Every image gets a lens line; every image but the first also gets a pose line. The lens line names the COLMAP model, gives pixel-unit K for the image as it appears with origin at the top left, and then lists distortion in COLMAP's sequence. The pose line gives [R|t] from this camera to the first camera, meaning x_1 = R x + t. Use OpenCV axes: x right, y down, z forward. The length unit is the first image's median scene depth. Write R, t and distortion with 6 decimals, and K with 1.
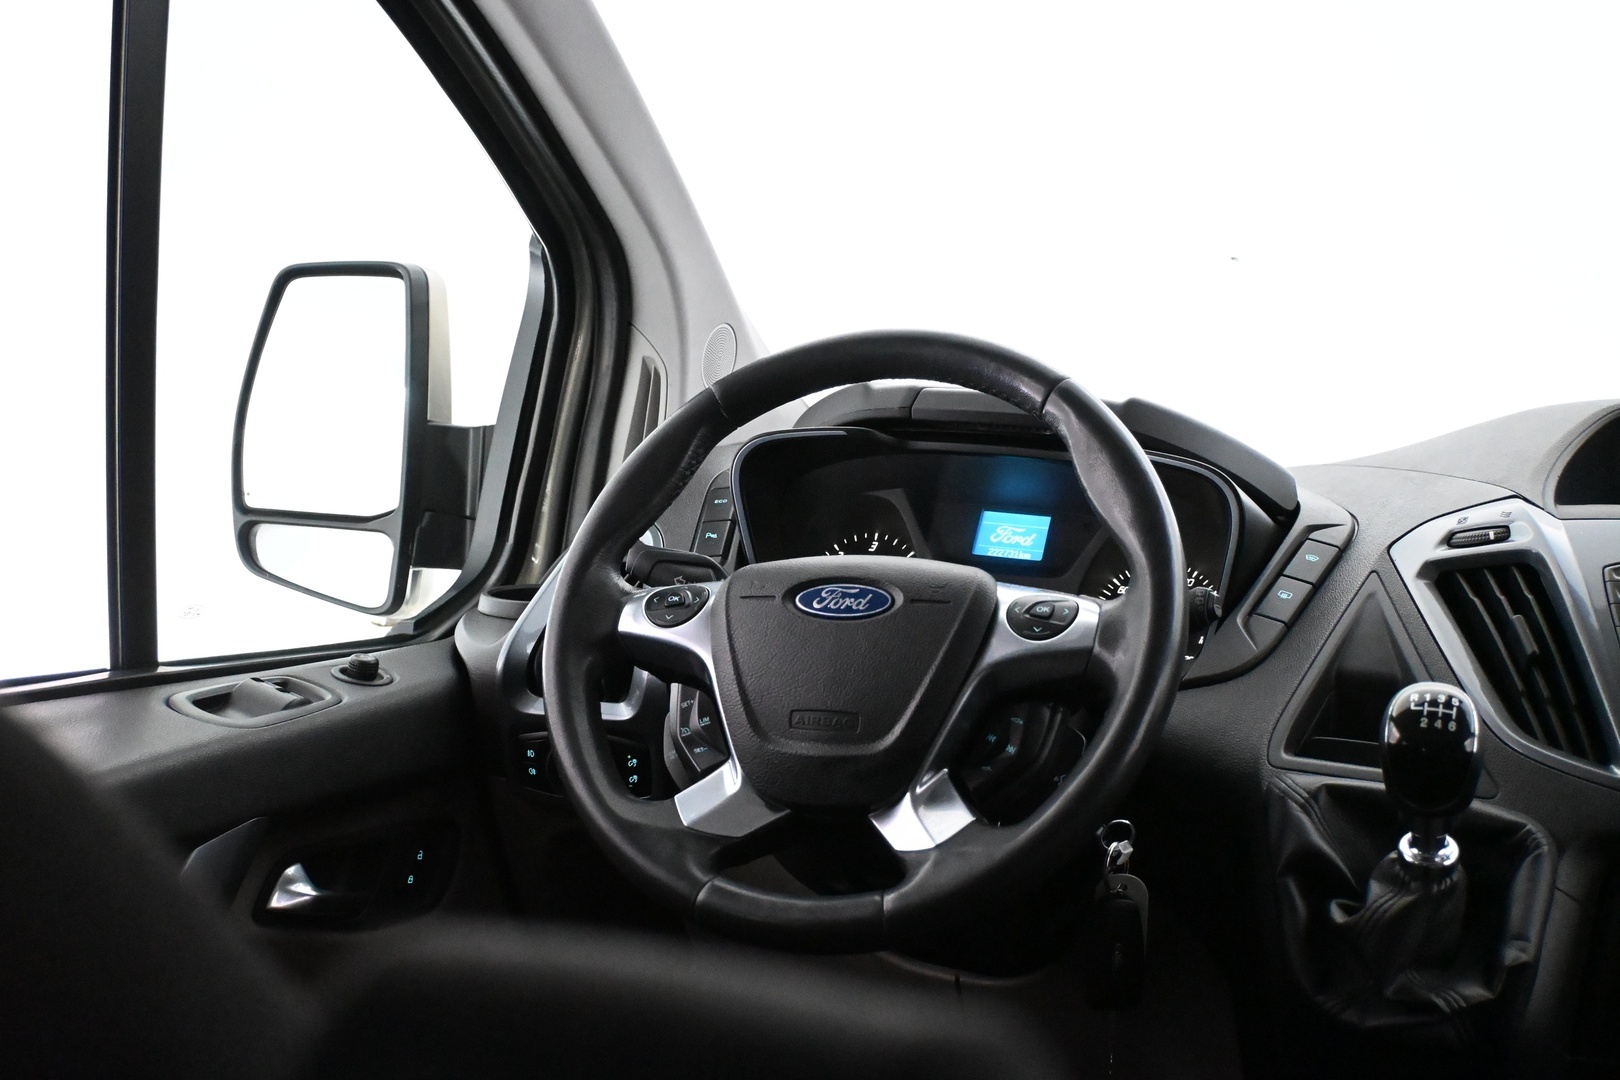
lens RADIAL K [[1730.7, 0, 810.0], [0, 1730.7, 540.0], [0, 0, 1]] dist [0.008817, 0.011570]
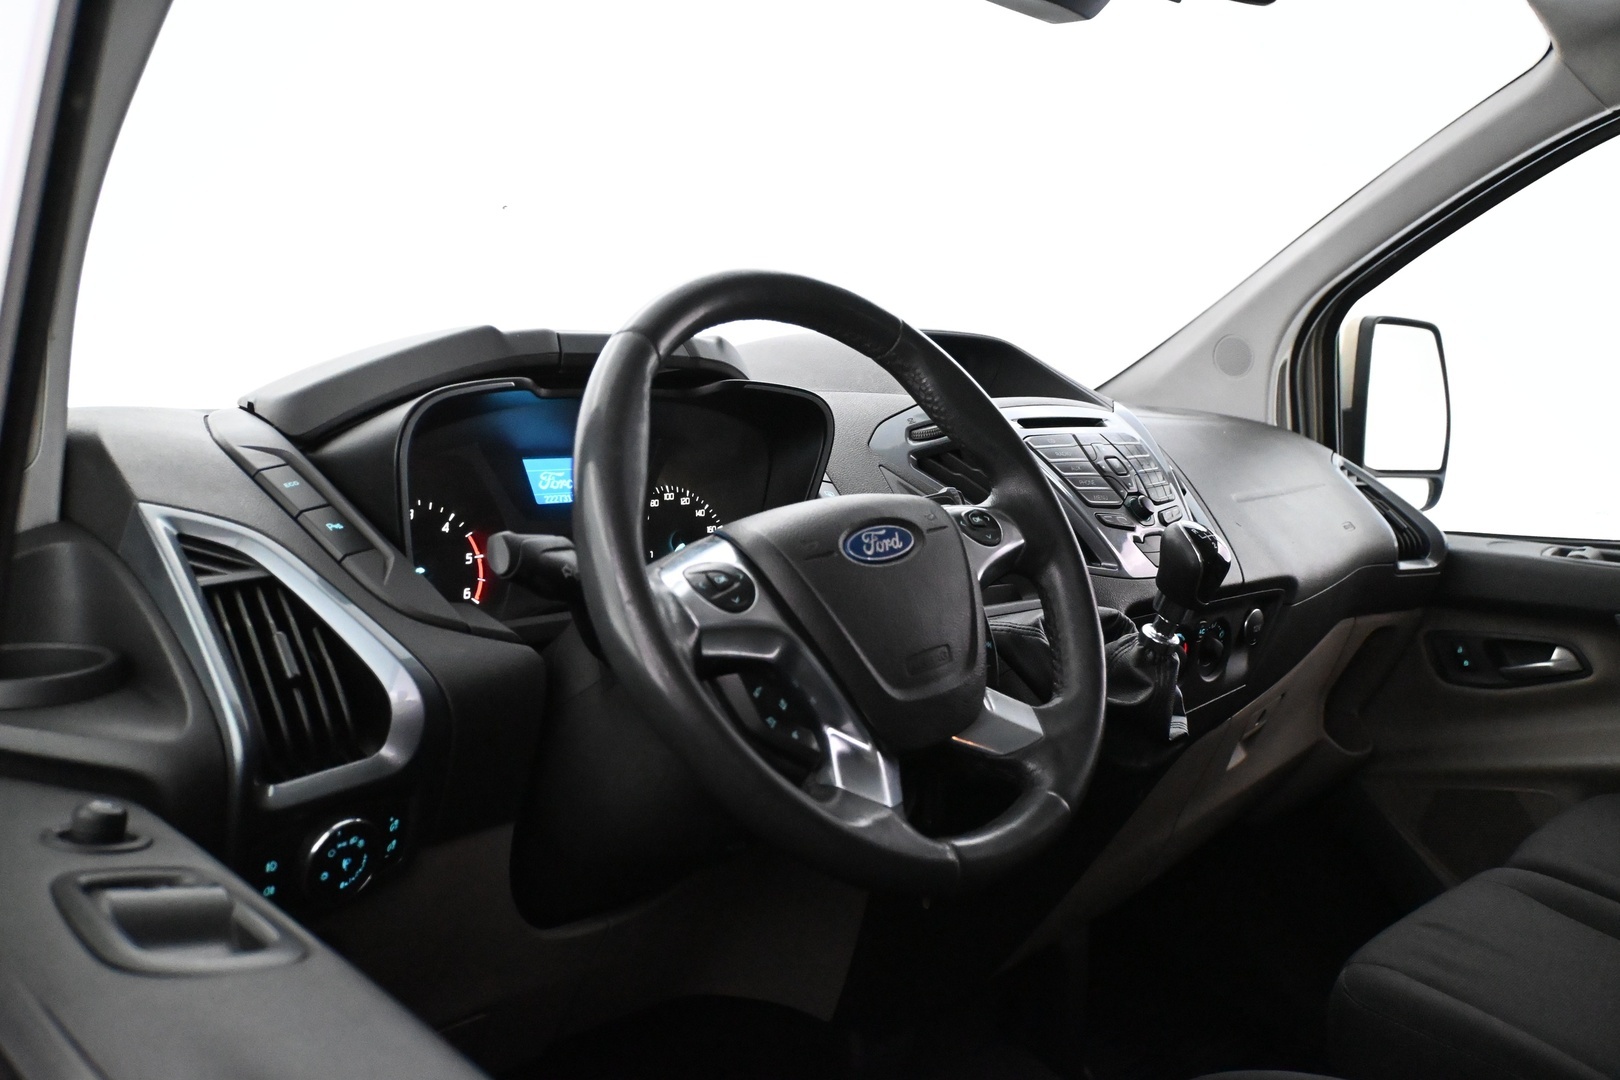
lens RADIAL K [[1419.4, 0, 810.0], [0, 1419.4, 540.0], [0, 0, 1]] dist [0.009619, 0.002794]
pose [[0.352783, -0.156136, 0.922586, -0.676093], [0.097011, 0.986770, 0.129903, -0.069650], [-0.930663, 0.043673, 0.363263, 0.658973]]
